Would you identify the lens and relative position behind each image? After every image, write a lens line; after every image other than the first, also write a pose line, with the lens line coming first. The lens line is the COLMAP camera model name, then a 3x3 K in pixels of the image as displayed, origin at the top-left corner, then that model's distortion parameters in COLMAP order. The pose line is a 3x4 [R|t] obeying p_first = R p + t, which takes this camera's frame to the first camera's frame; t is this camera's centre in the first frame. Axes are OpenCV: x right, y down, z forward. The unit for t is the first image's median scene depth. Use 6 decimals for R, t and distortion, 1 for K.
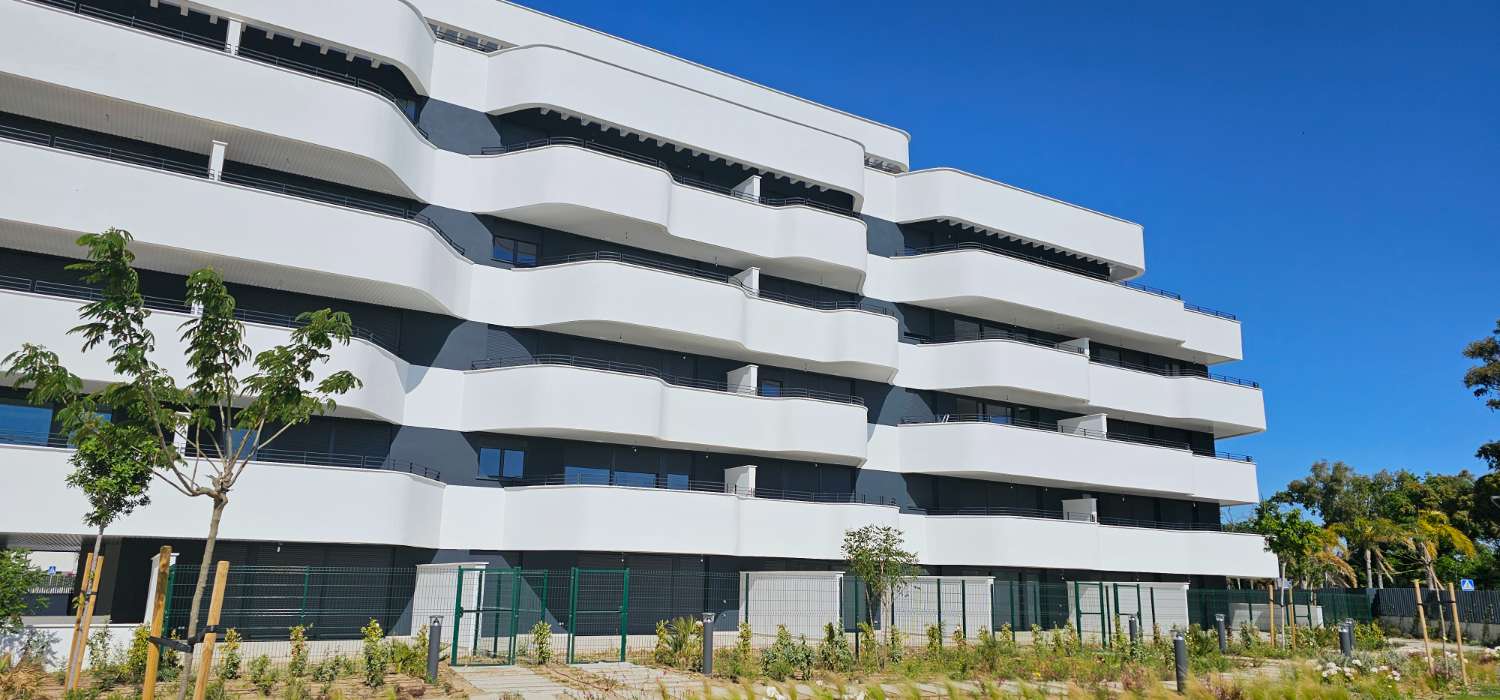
lens RADIAL K [[997.3, 0, 742.0], [0, 997.3, 374.3], [0, 0, 1]] dist [0.070577, -0.059996]
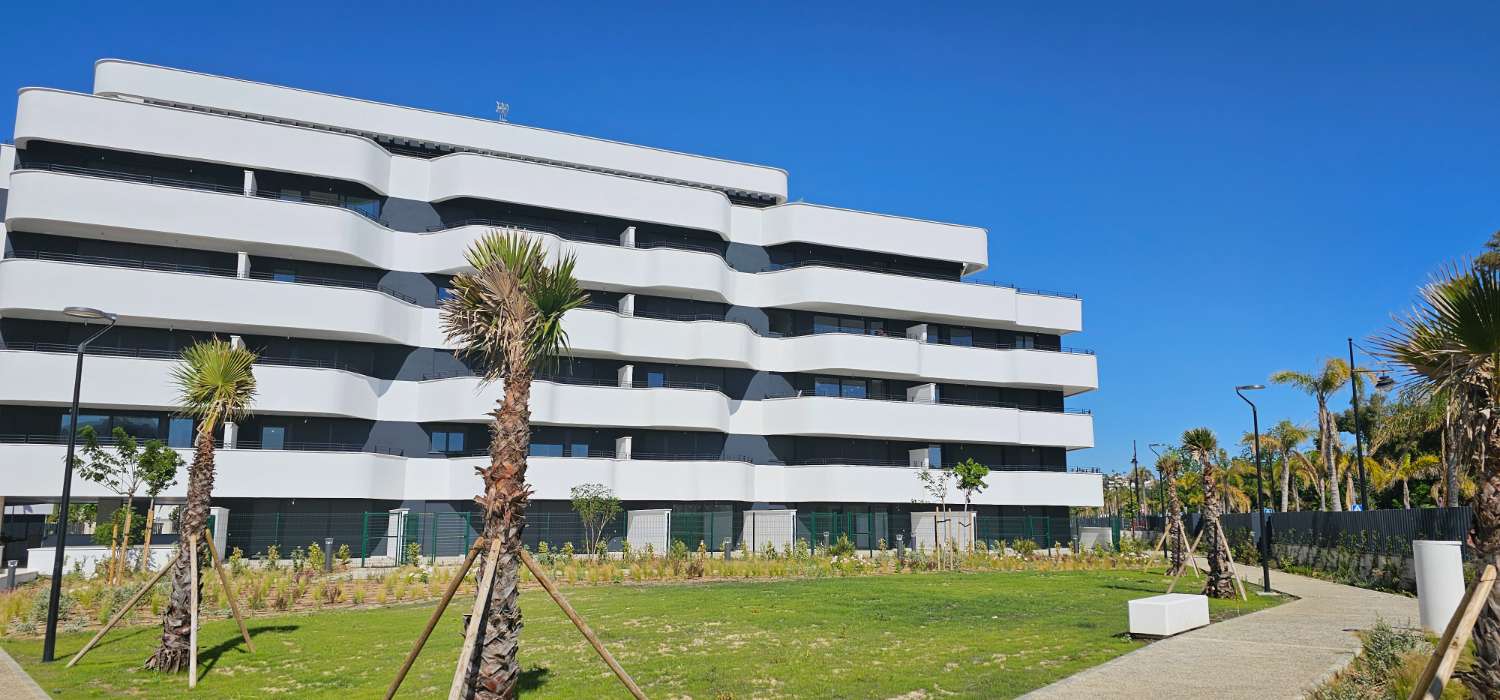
lens RADIAL K [[997.3, 0, 751.4], [0, 997.3, 366.0], [0, 0, 1]] dist [0.070577, -0.059996]
pose [[0.991560, -0.035927, -0.124575, 0.336378], [0.042138, 0.997978, 0.047589, -0.064191], [0.122614, -0.052437, 0.991068, -0.353413]]
